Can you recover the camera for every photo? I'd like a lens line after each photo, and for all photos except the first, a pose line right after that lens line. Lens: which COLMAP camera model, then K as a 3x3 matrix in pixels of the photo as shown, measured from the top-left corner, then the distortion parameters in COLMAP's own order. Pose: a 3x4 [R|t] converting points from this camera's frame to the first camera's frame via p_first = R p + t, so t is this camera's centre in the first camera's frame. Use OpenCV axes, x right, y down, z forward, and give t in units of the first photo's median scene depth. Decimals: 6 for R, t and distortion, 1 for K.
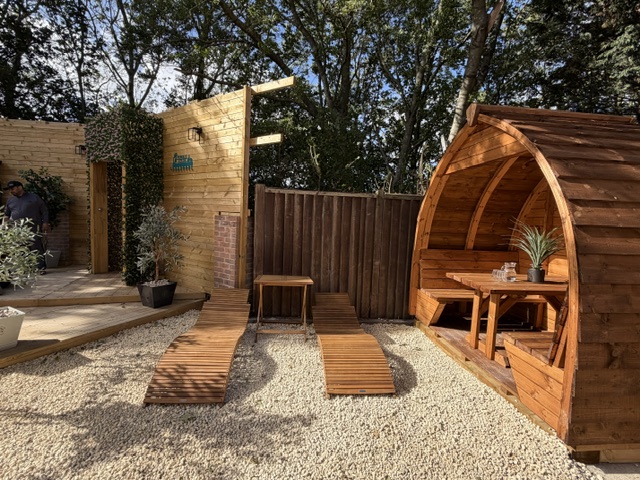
lens RADIAL K [[294.9, 0, 319.9], [0, 294.9, 240.5], [0, 0, 1]] dist [-0.000165, -0.000057]
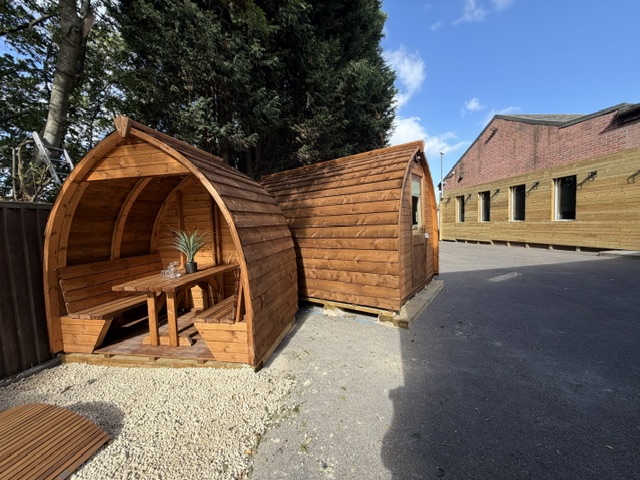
lens RADIAL K [[253.7, 0, 319.3], [0, 253.7, 240.5], [0, 0, 1]] dist [-0.001297, 0.000058]
pose [[0.260360, -0.114632, 0.958683, -0.142609], [0.121788, 0.988895, 0.085169, -0.020932], [-0.957800, 0.094582, 0.271429, 0.112573]]
